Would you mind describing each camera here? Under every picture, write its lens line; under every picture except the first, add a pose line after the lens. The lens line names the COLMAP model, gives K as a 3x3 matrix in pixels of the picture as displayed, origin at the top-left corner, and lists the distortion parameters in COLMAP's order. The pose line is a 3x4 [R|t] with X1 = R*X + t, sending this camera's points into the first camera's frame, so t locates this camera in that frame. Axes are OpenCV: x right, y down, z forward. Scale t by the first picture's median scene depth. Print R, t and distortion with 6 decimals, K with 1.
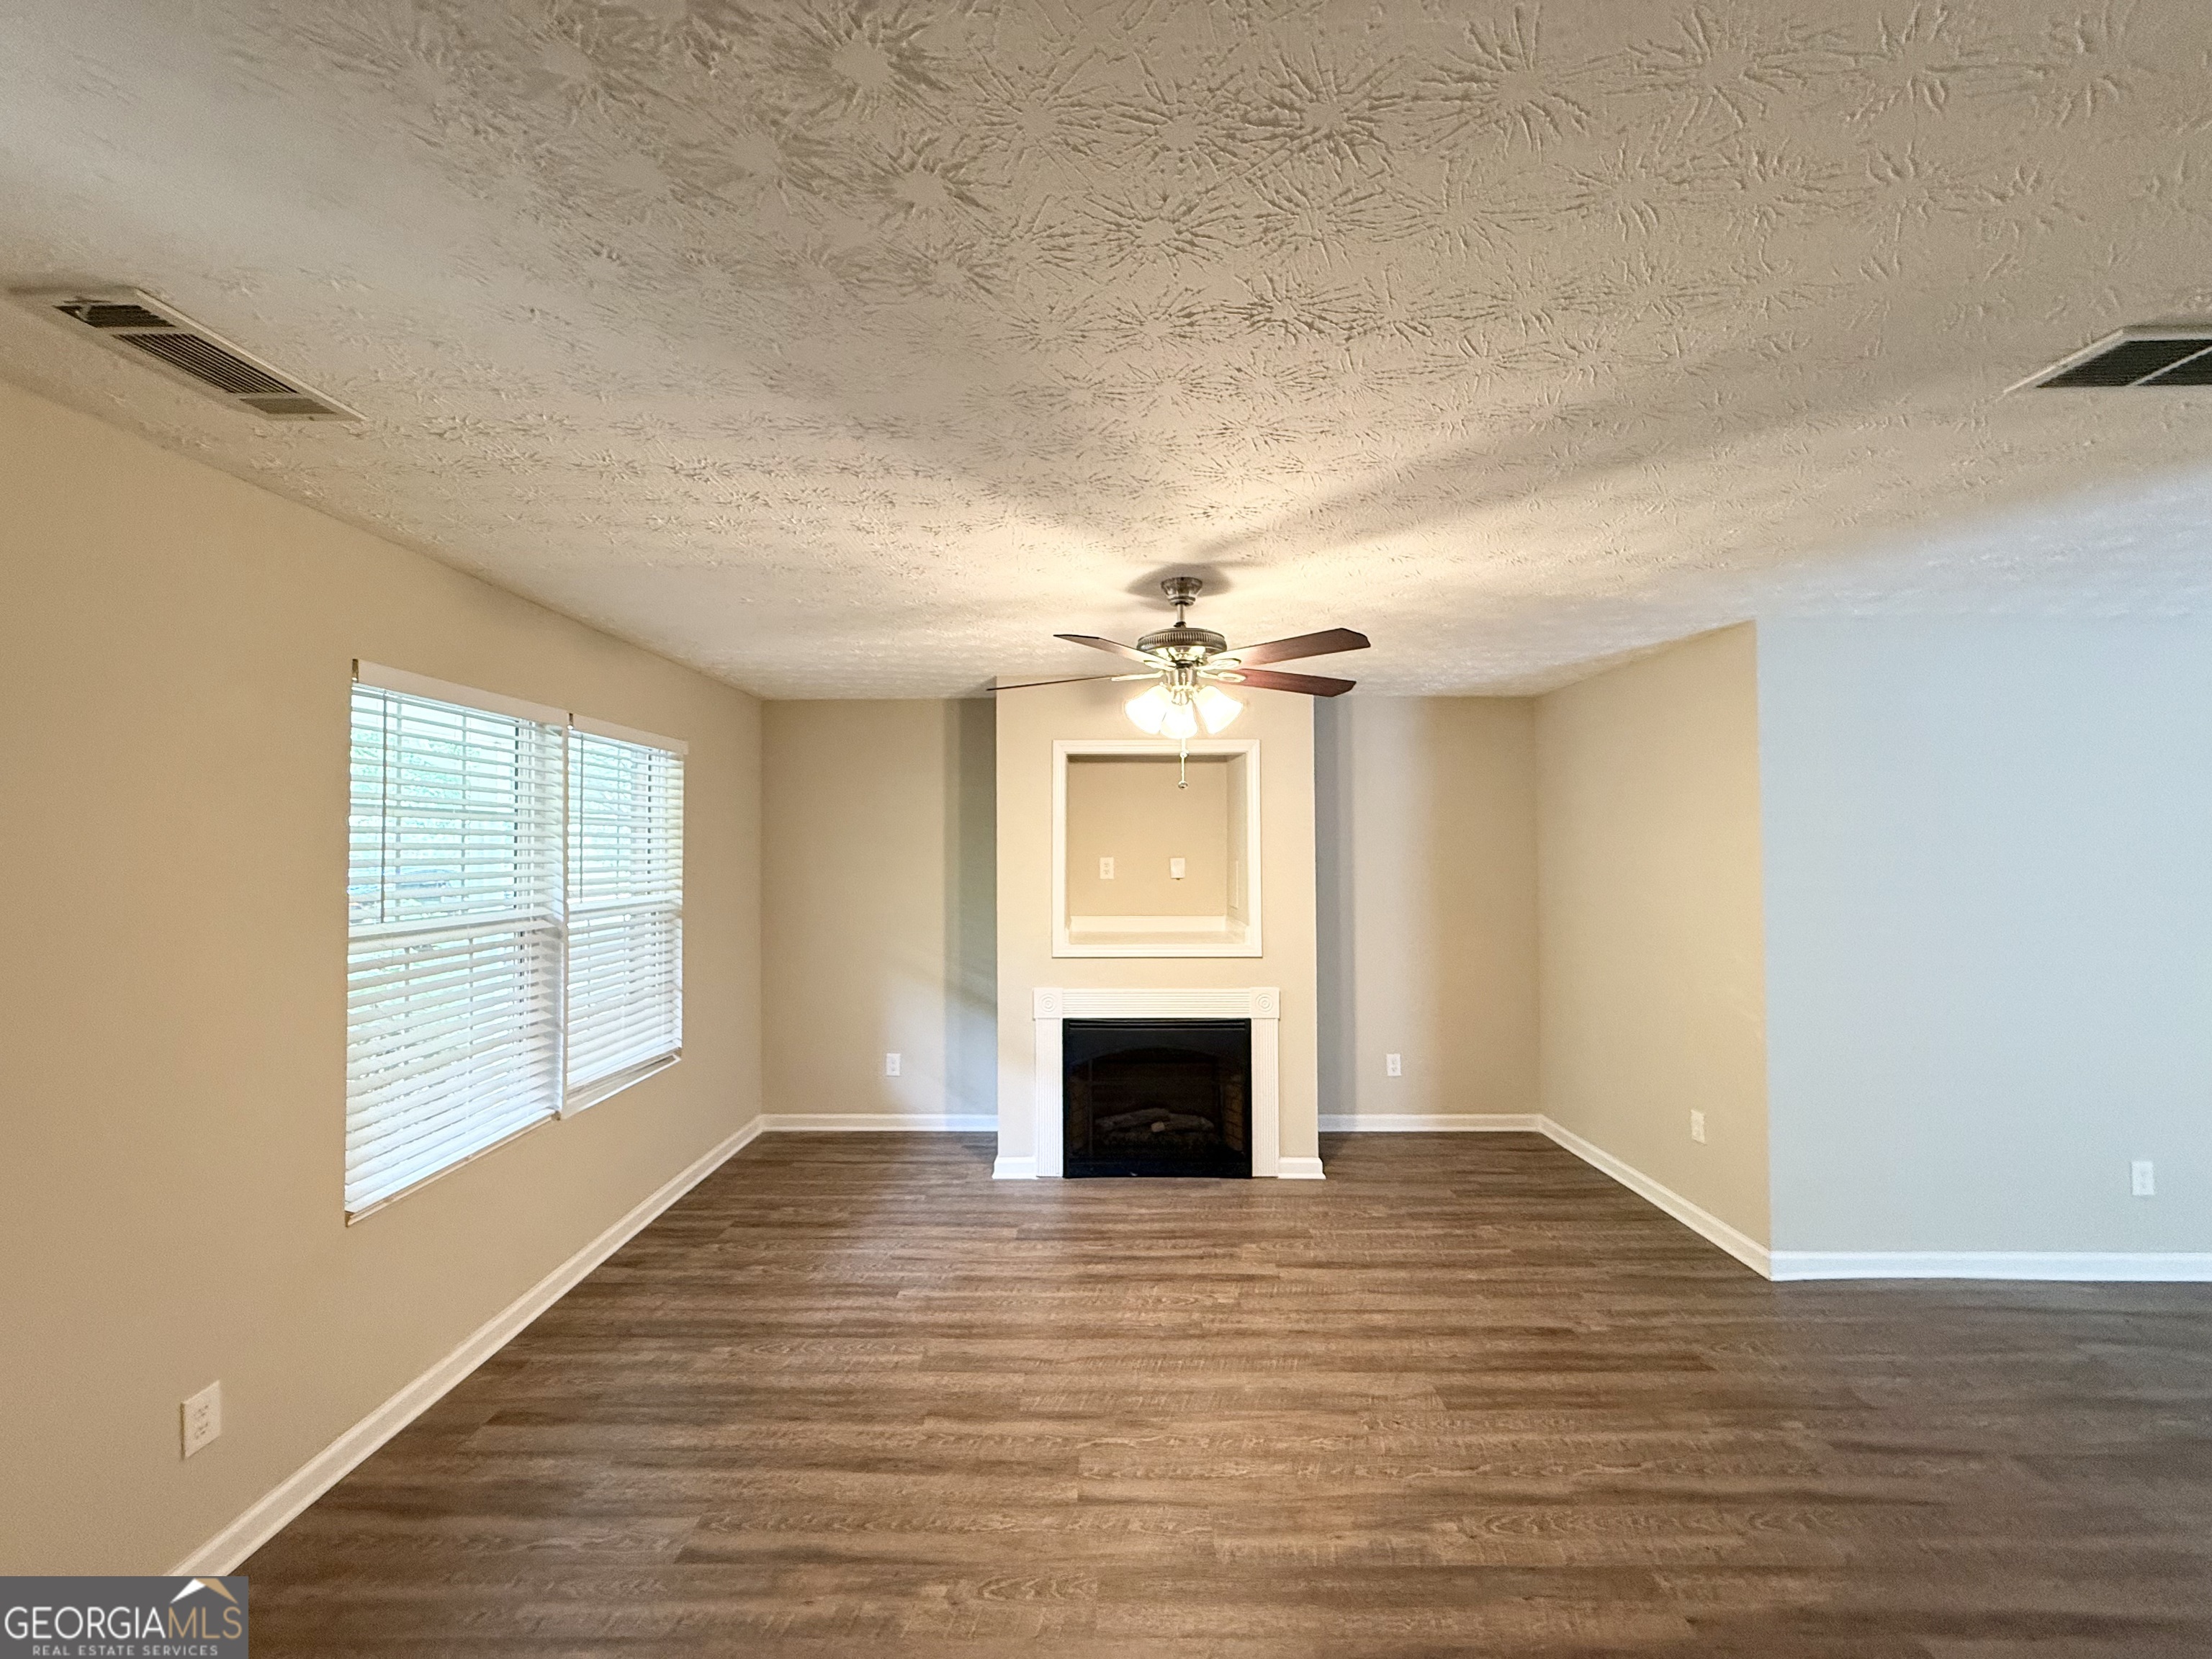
lens RADIAL K [[878.5, 0, 1098.8], [0, 878.5, 821.6], [0, 0, 1]] dist [-0.001130, 0.000251]
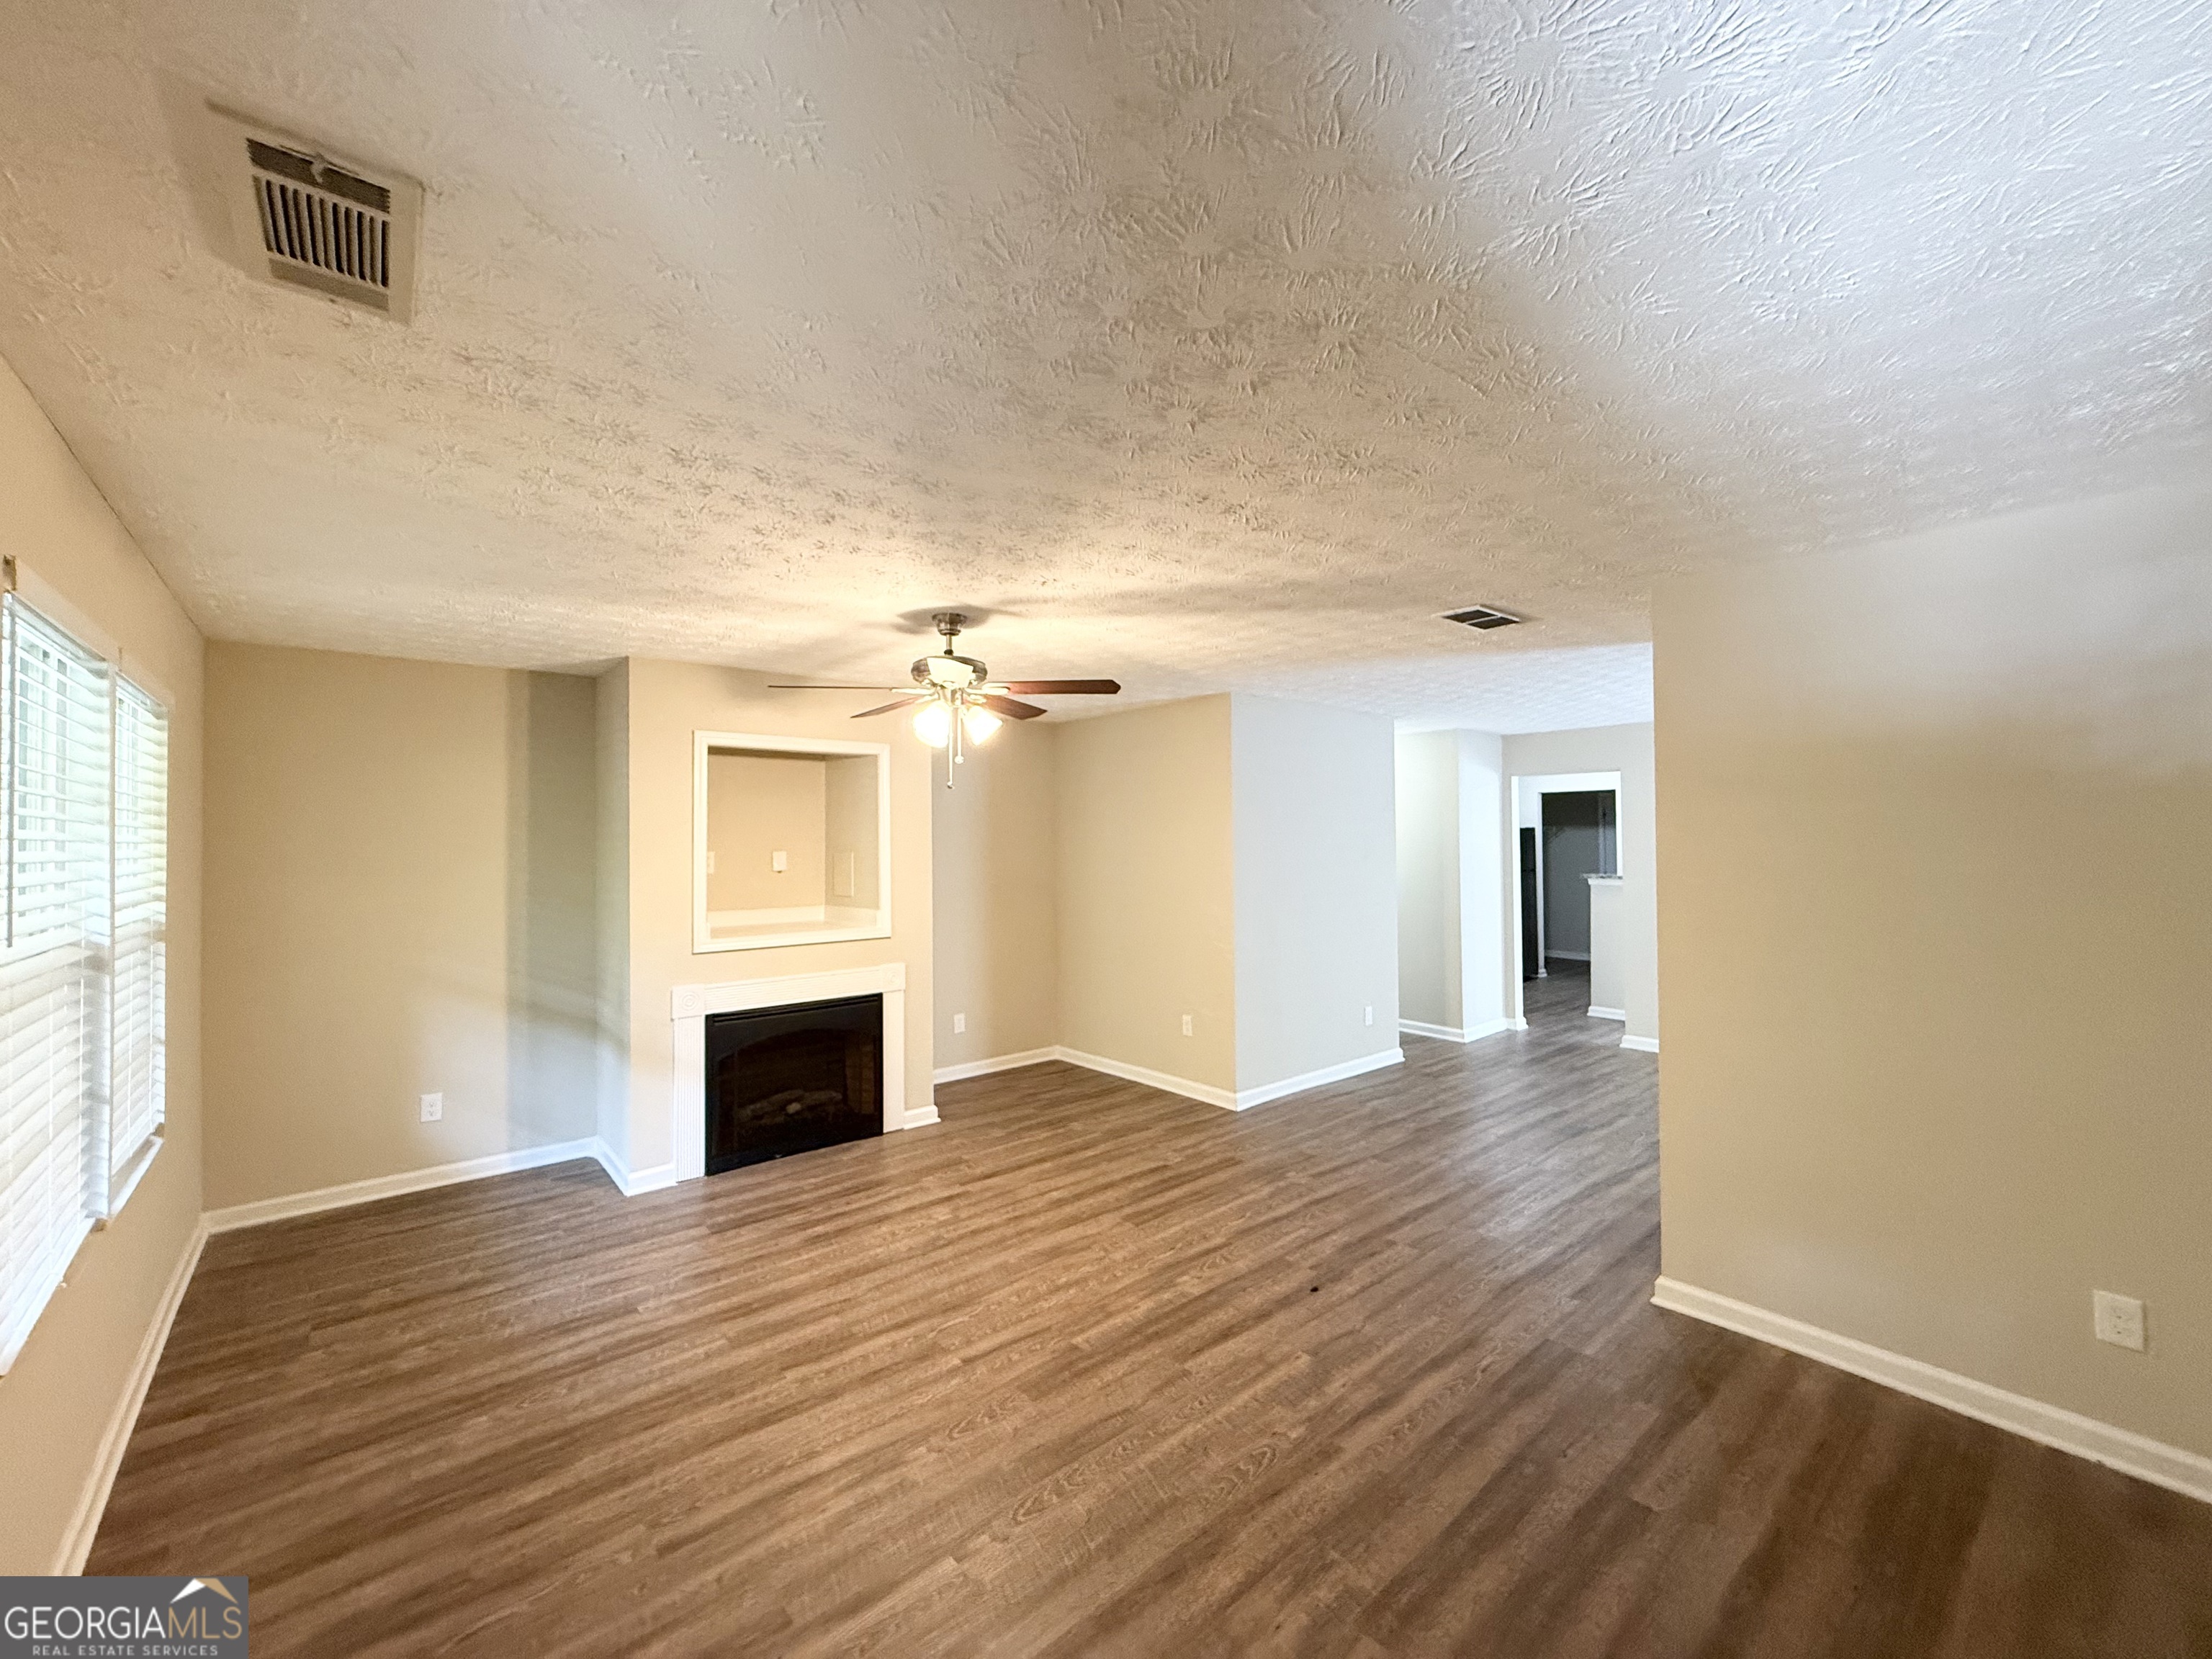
lens RADIAL K [[878.5, 0, 1098.8], [0, 878.5, 821.6], [0, 0, 1]] dist [-0.001130, 0.000251]
pose [[0.760463, 0.011148, 0.649285, -0.466106], [-0.011960, 0.999923, -0.003161, 0.008221], [-0.649271, -0.005362, 0.760539, -0.040849]]
